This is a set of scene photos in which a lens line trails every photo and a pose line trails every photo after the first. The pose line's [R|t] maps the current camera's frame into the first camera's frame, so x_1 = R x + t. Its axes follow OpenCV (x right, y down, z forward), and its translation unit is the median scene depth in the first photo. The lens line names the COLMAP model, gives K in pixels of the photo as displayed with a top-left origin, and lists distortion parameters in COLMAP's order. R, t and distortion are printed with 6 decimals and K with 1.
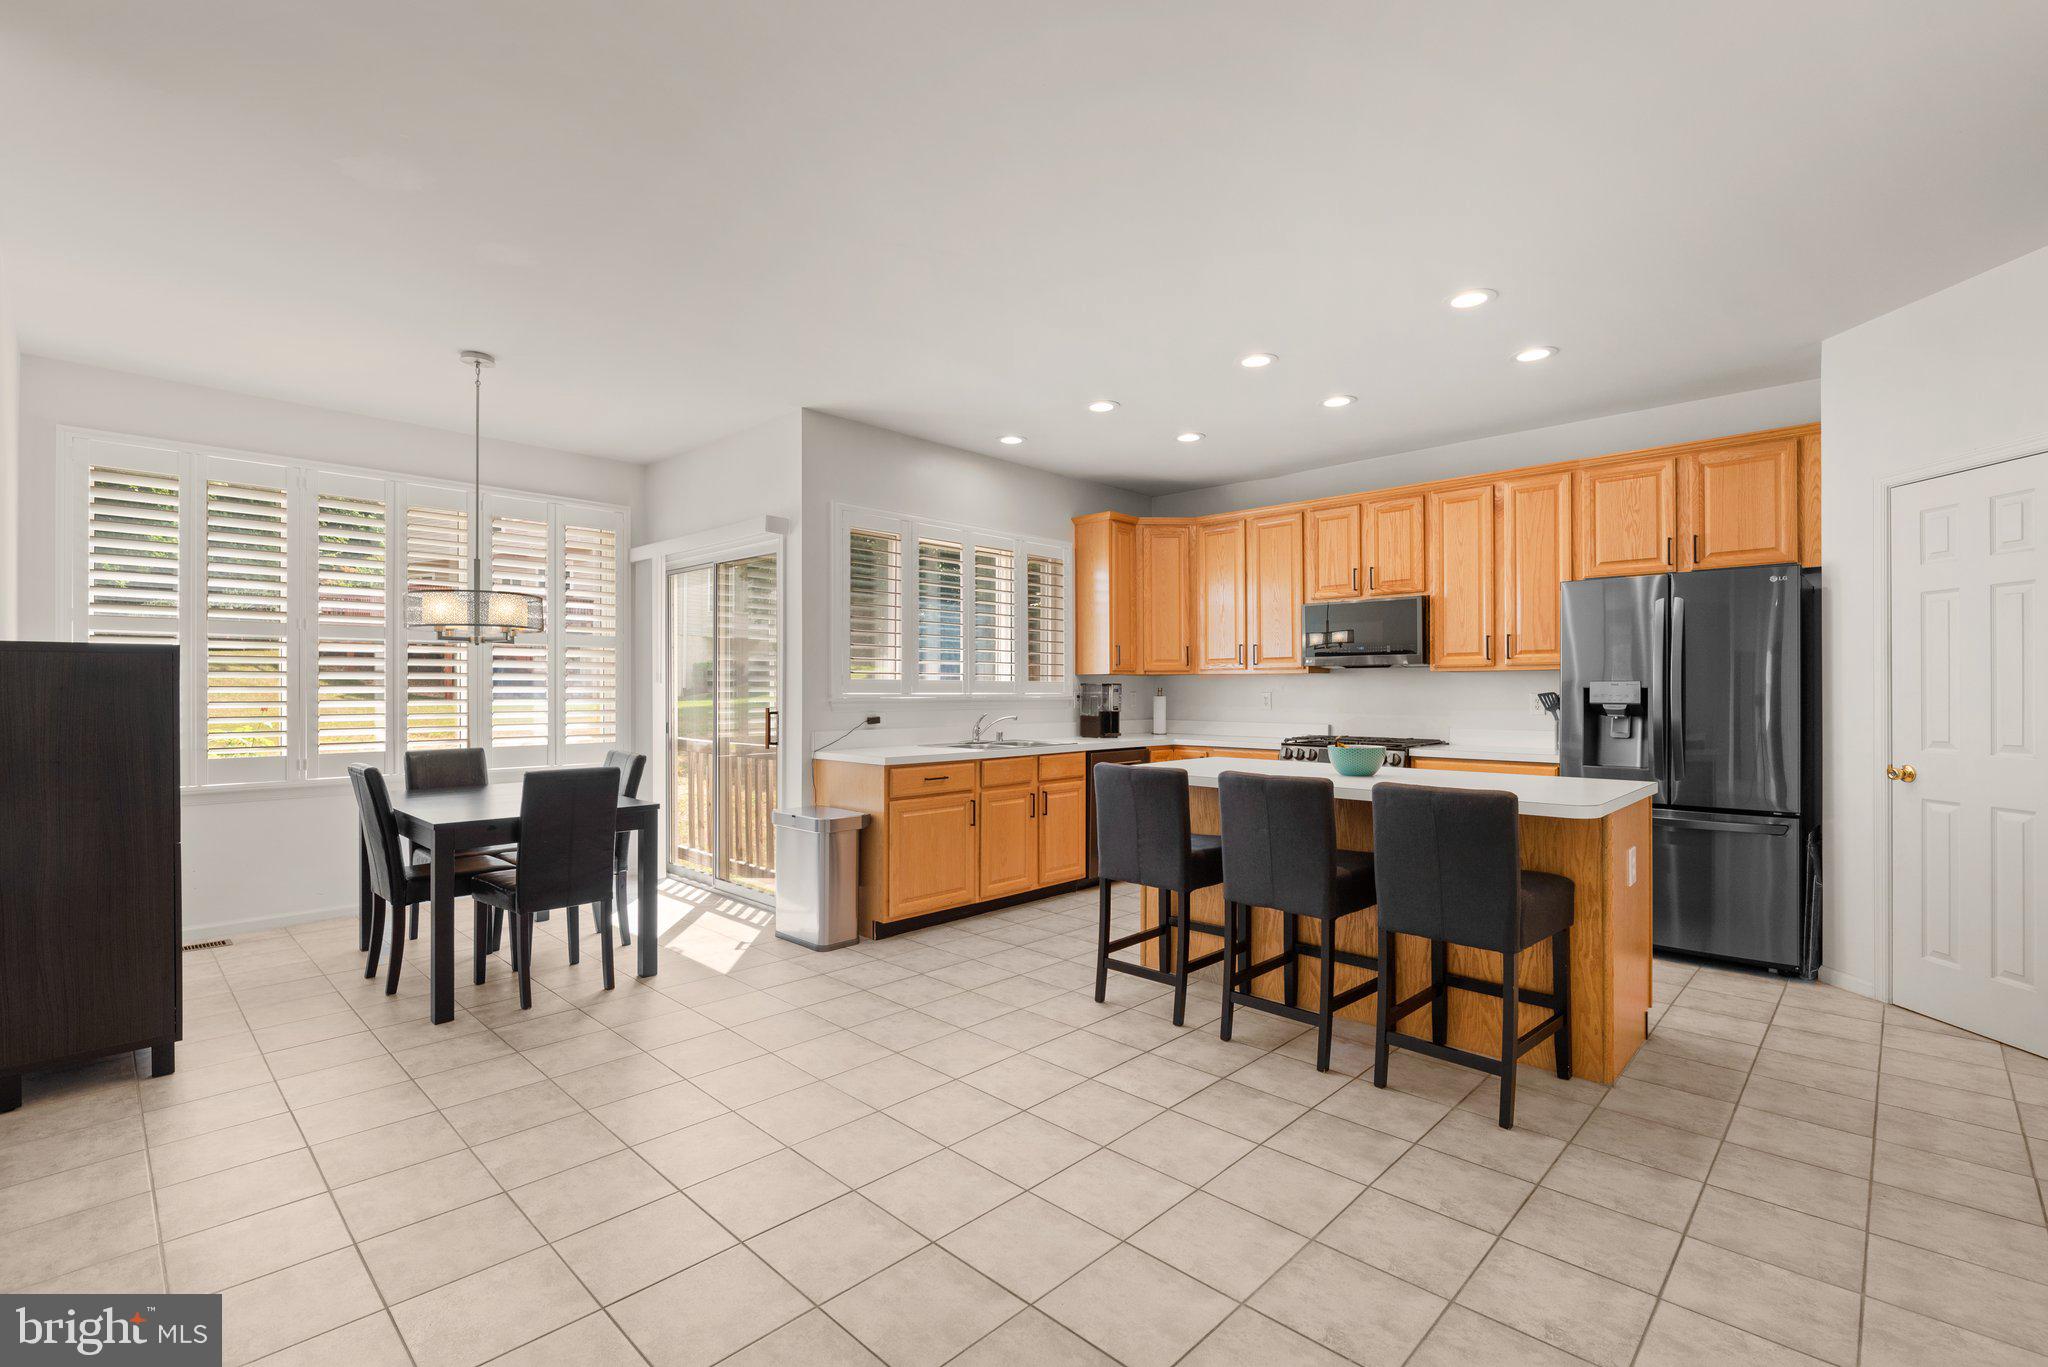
lens RADIAL K [[907.0, 0, 1025.5], [0, 907.0, 687.5], [0, 0, 1]] dist [0.000159, -0.000155]
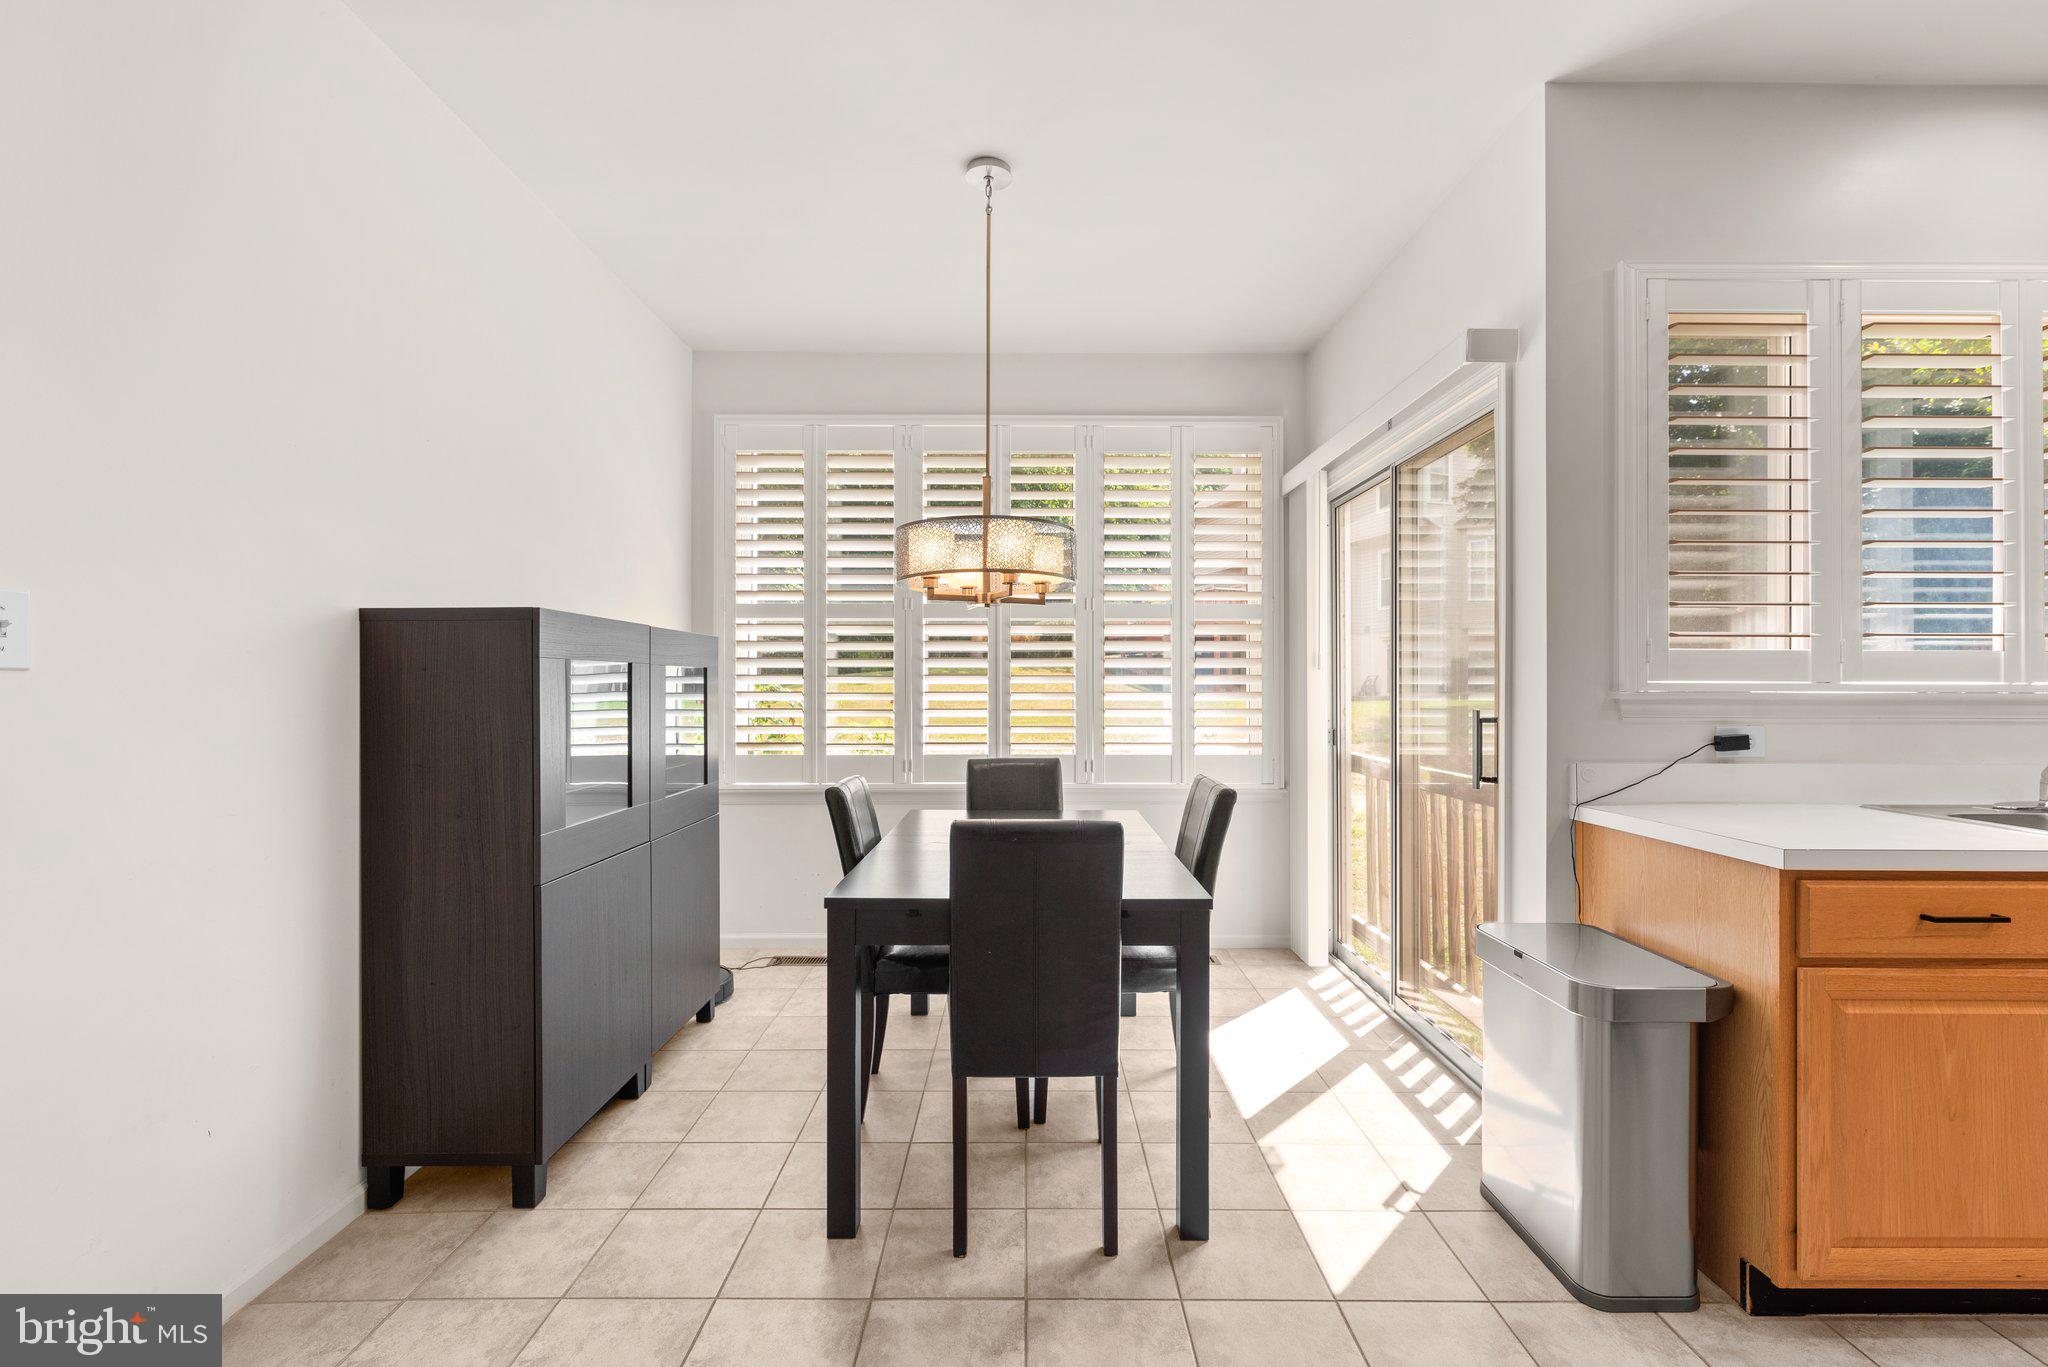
lens RADIAL K [[907.0, 0, 1025.5], [0, 907.0, 687.5], [0, 0, 1]] dist [0.000159, -0.000155]
pose [[0.696415, 0.000179, -0.717639, -0.095109], [0.000548, 1.000000, 0.000781, 0.009255], [0.717639, -0.000937, 0.696414, 0.471568]]
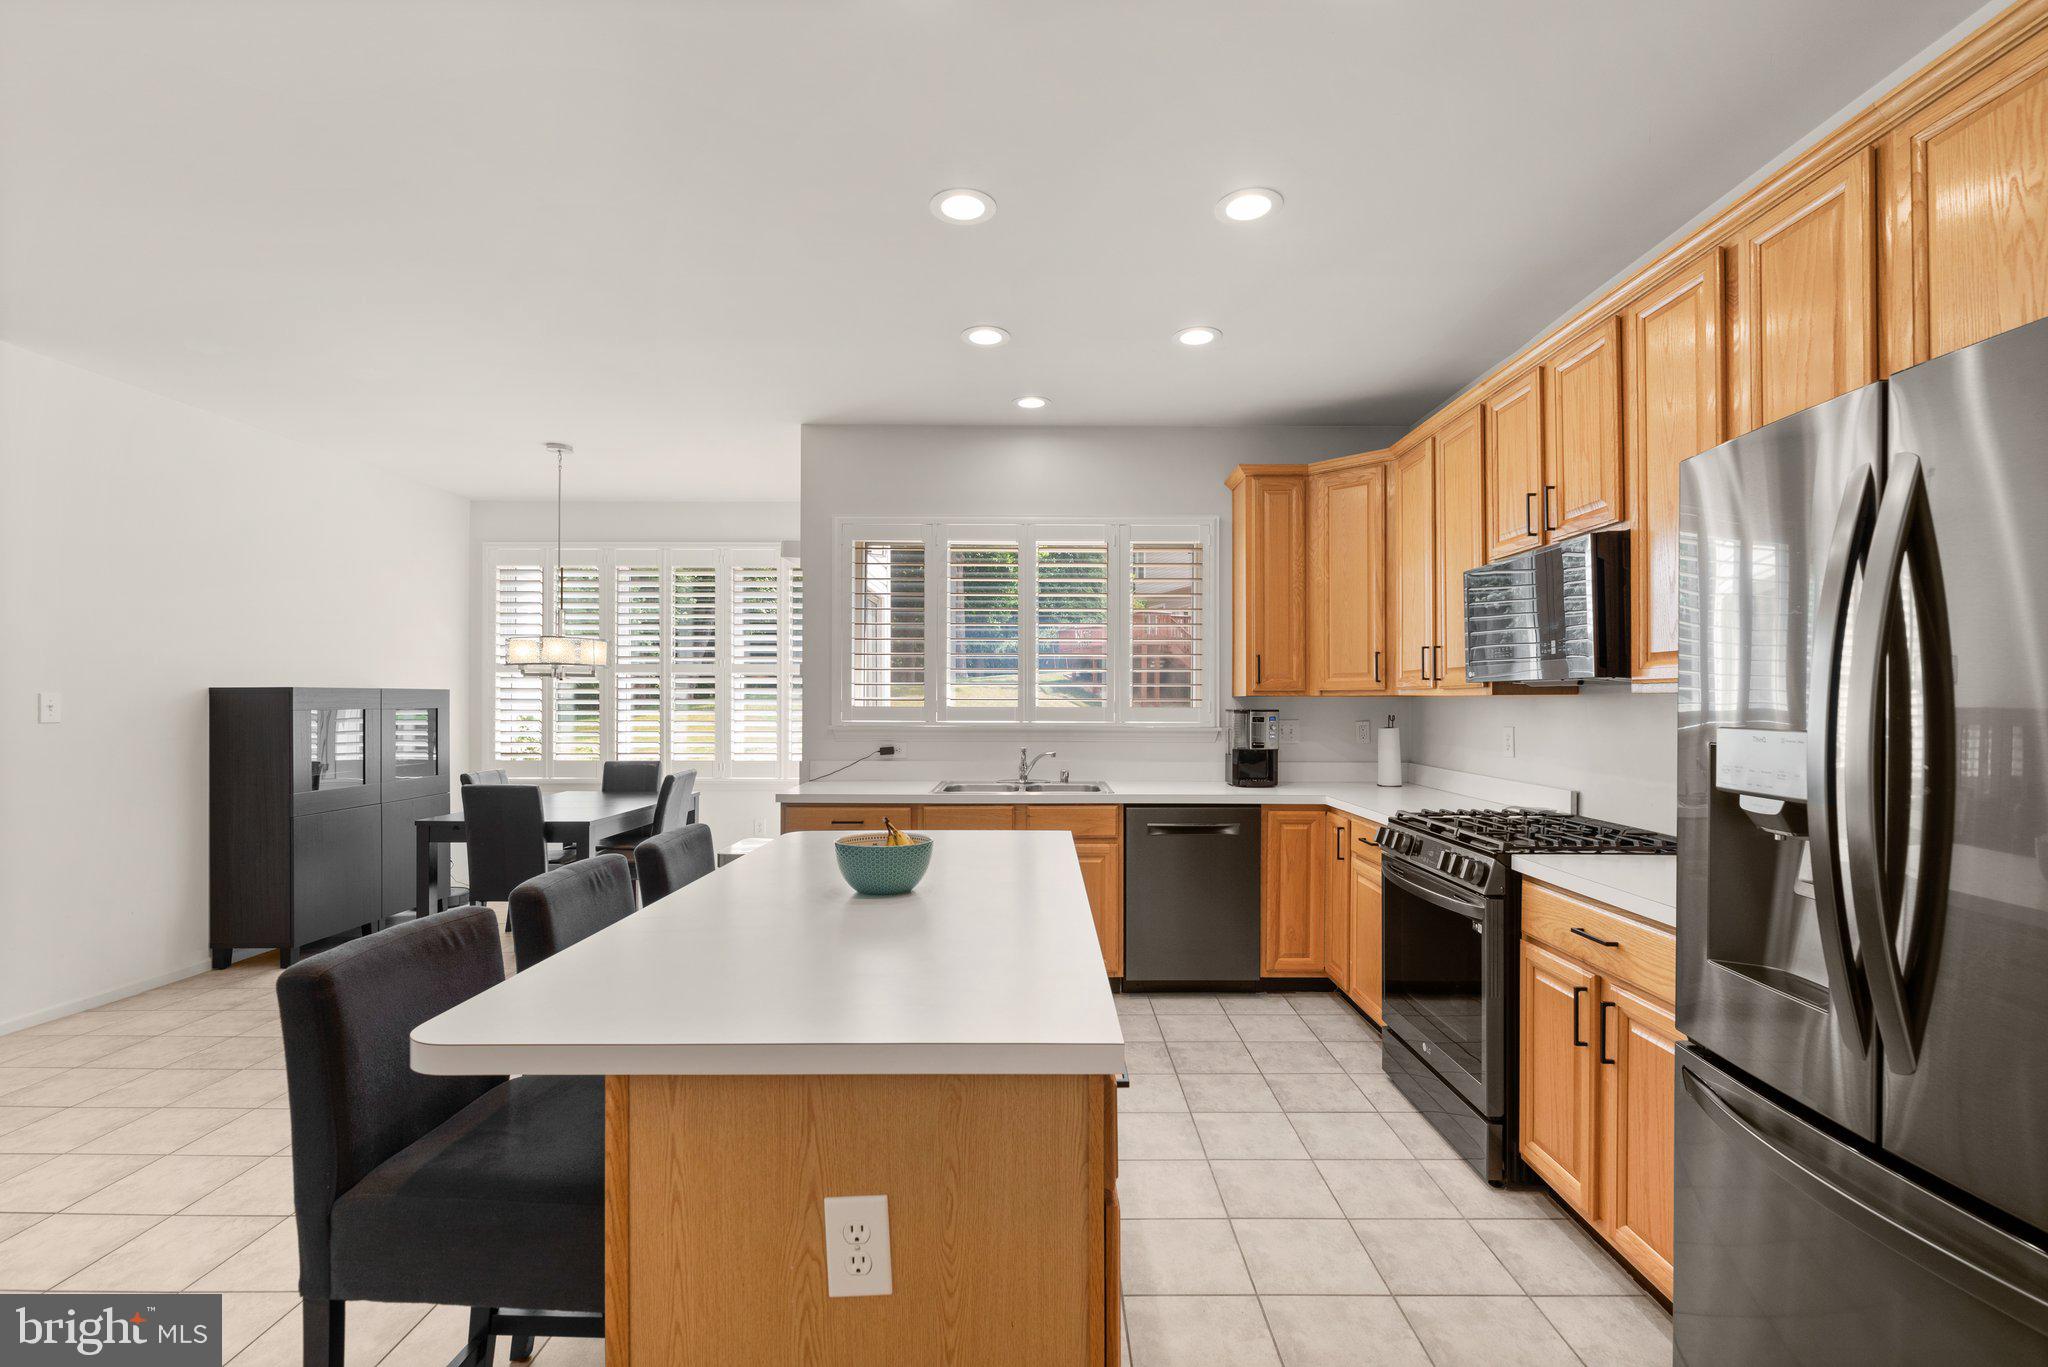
lens RADIAL K [[923.9, 0, 1028.5], [0, 923.9, 692.2], [0, 0, 1]] dist [0.000979, -0.000295]
pose [[0.690293, -0.005776, -0.723507, 0.630294], [-0.001417, 0.999955, -0.009335, -0.014506], [0.723529, 0.007470, 0.690254, 0.497329]]
